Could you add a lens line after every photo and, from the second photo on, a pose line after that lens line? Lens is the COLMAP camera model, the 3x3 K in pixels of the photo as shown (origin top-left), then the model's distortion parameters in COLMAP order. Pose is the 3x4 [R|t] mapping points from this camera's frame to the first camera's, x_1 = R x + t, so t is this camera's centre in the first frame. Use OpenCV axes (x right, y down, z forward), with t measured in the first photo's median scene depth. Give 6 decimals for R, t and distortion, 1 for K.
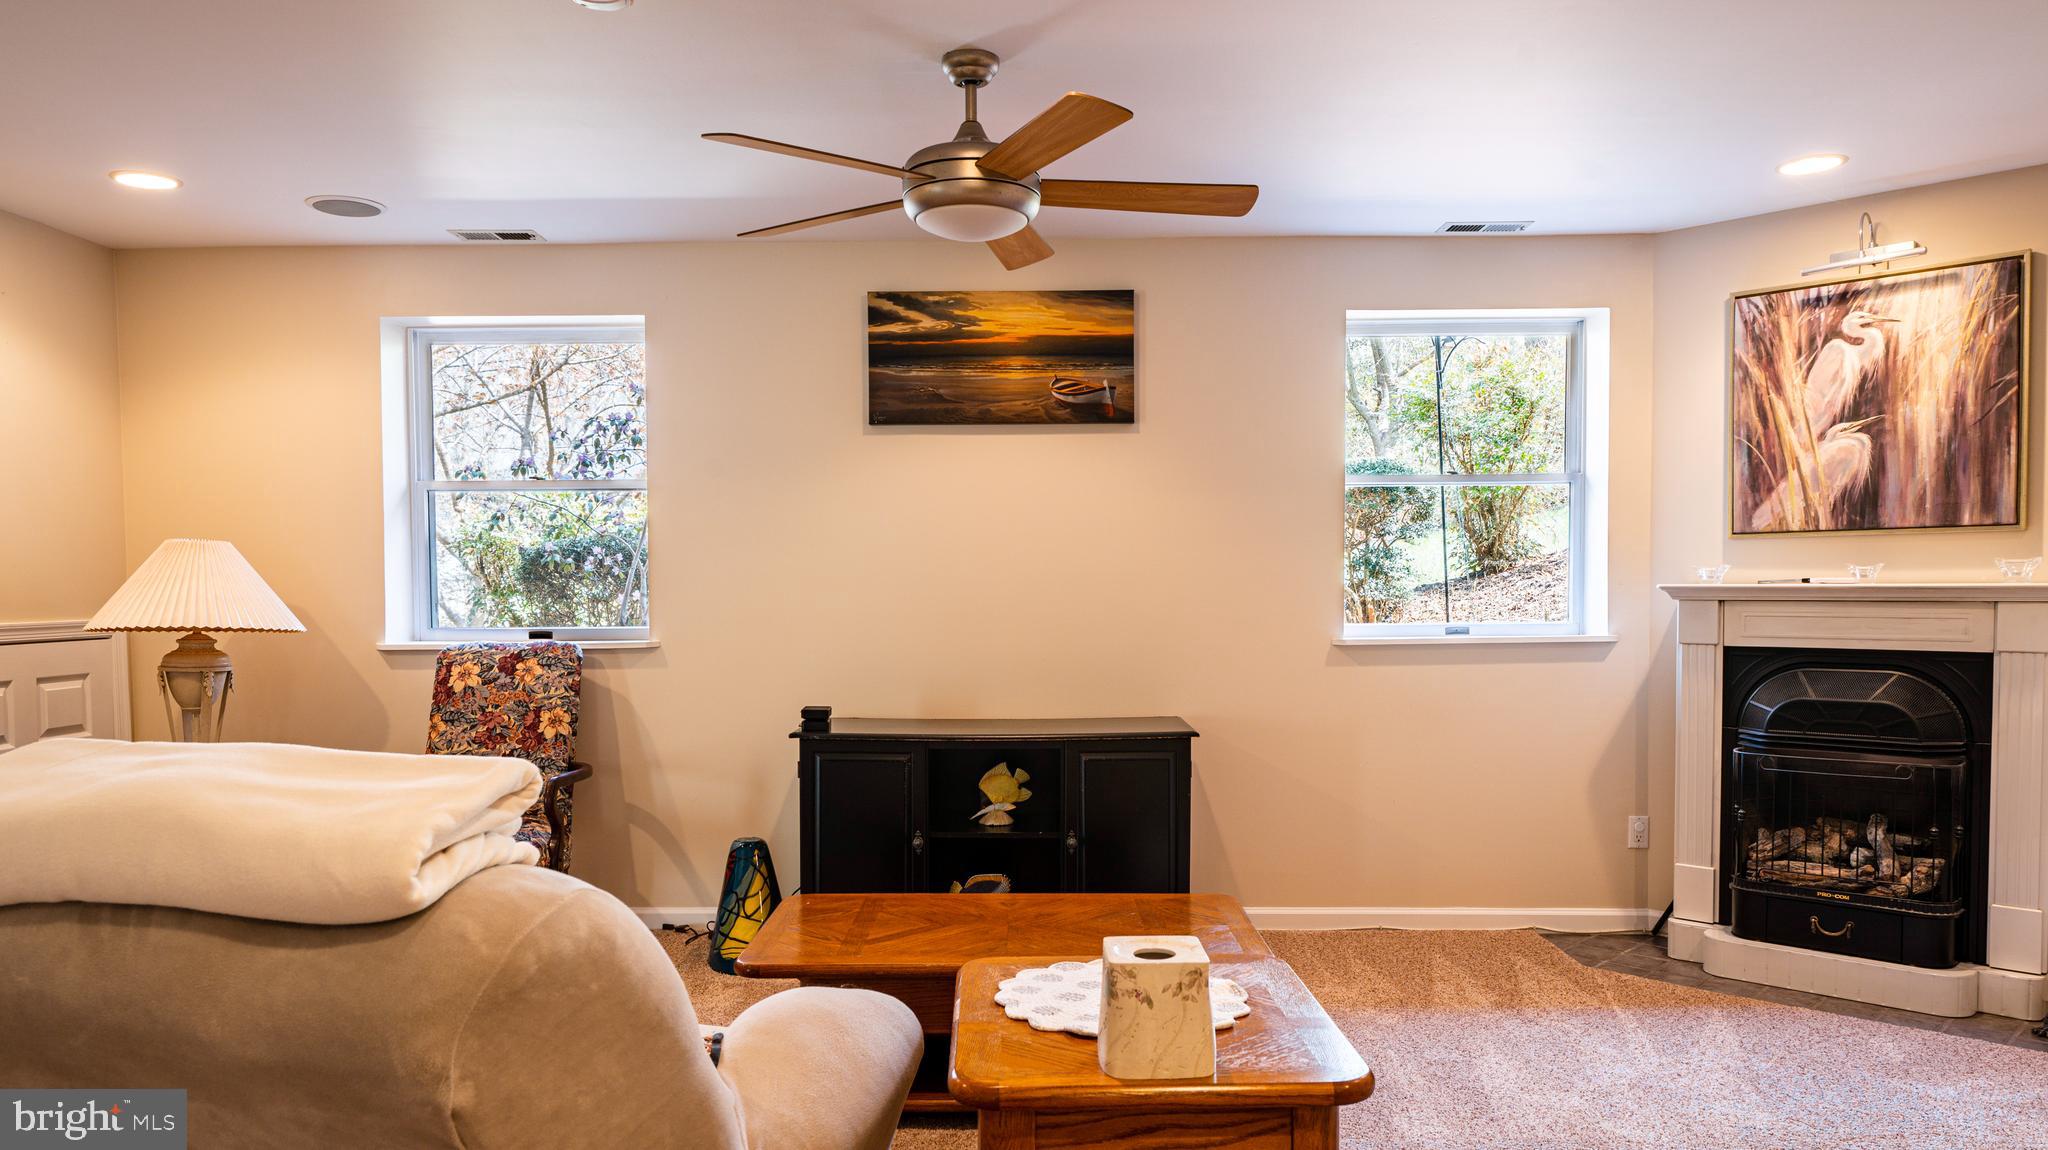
lens RADIAL K [[1425.8, 0, 1023.3], [0, 1425.8, 581.3], [0, 0, 1]] dist [0.002892, -0.000063]
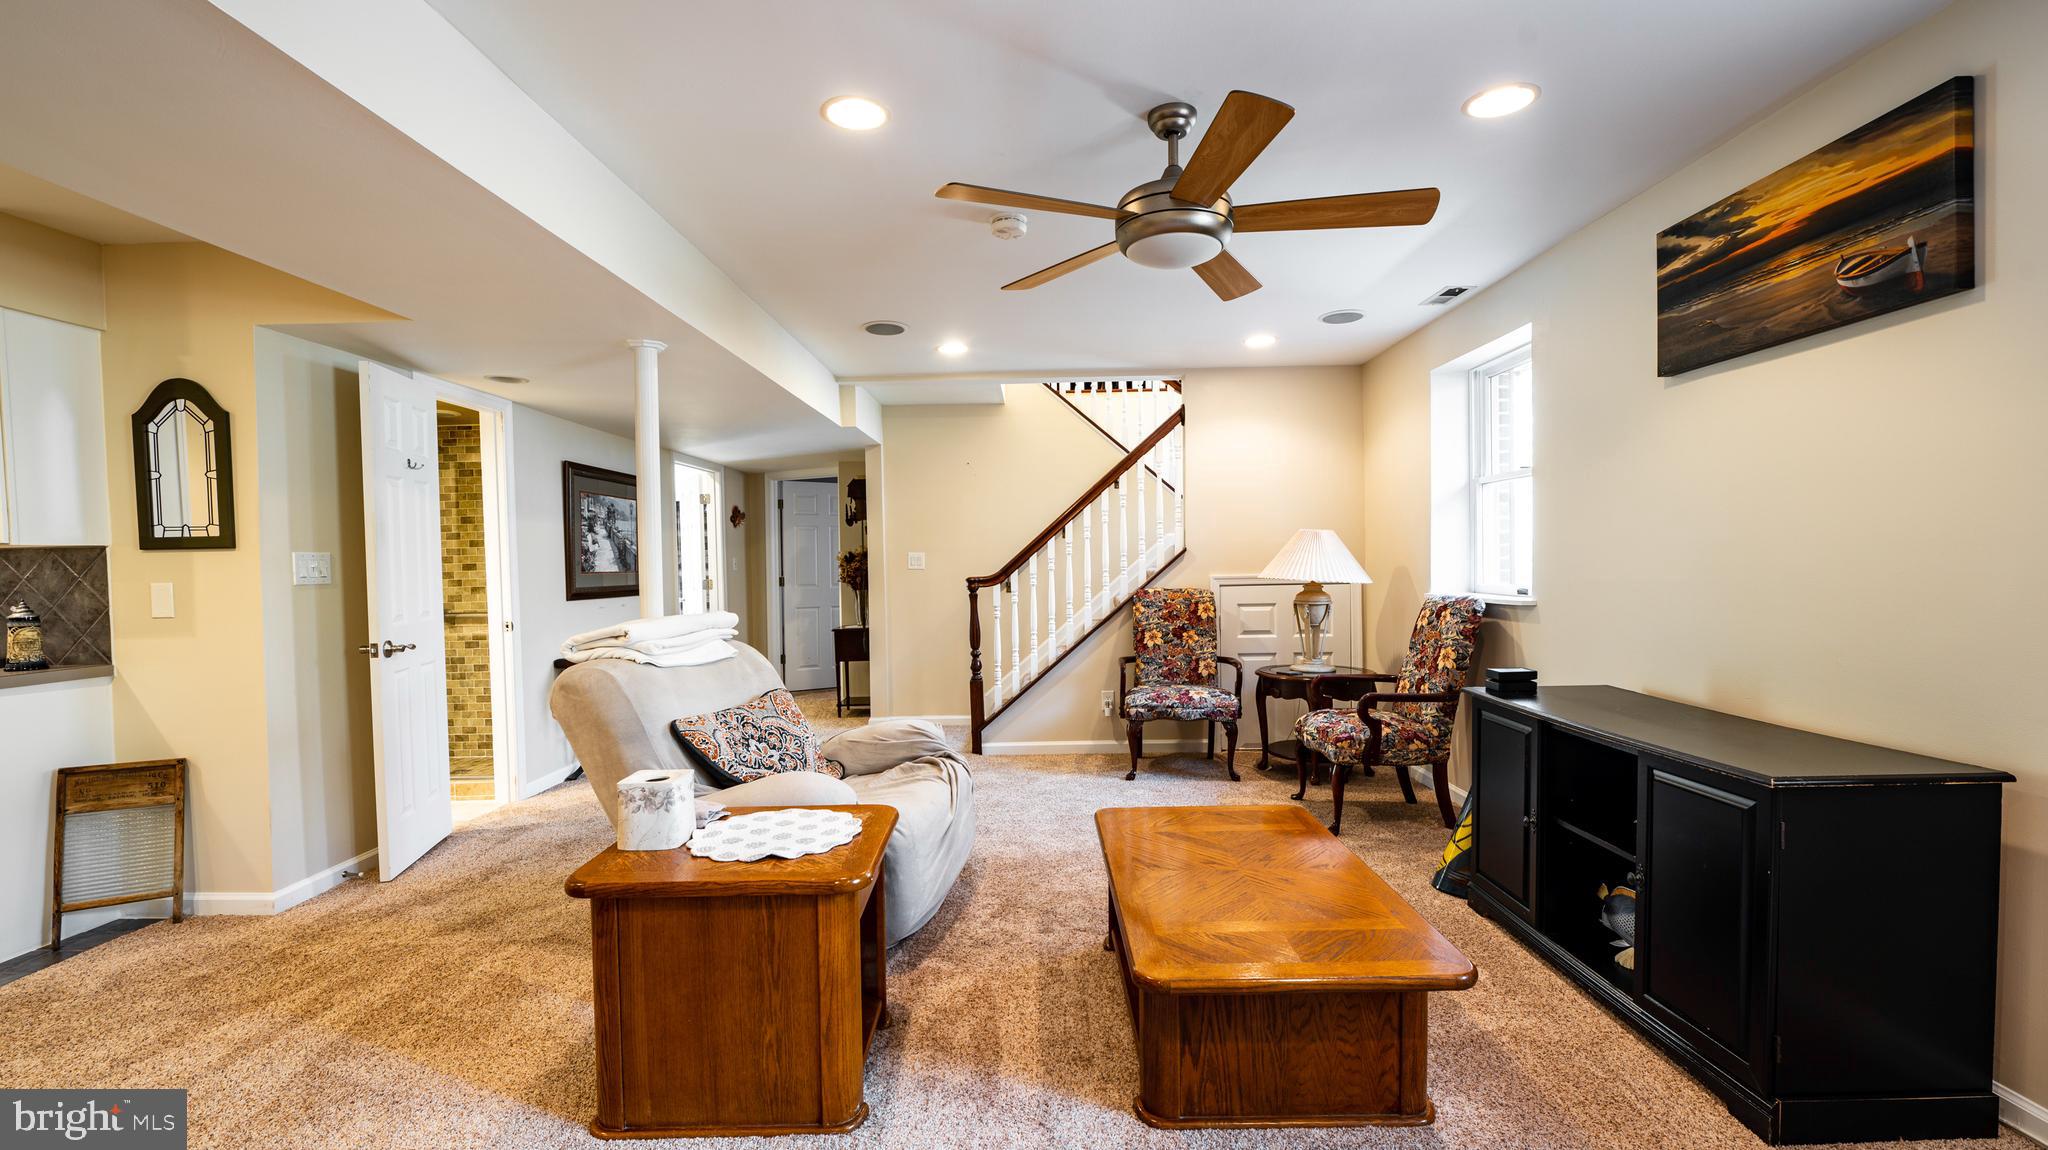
lens RADIAL K [[881.6, 0, 1025.3], [0, 881.6, 579.6], [0, 0, 1]] dist [-0.010243, -0.000511]
pose [[0.008843, 0.019353, -0.999774, 0.469615], [0.099203, 0.994863, 0.020136, -0.029669], [0.995028, -0.099358, 0.006877, 0.563280]]
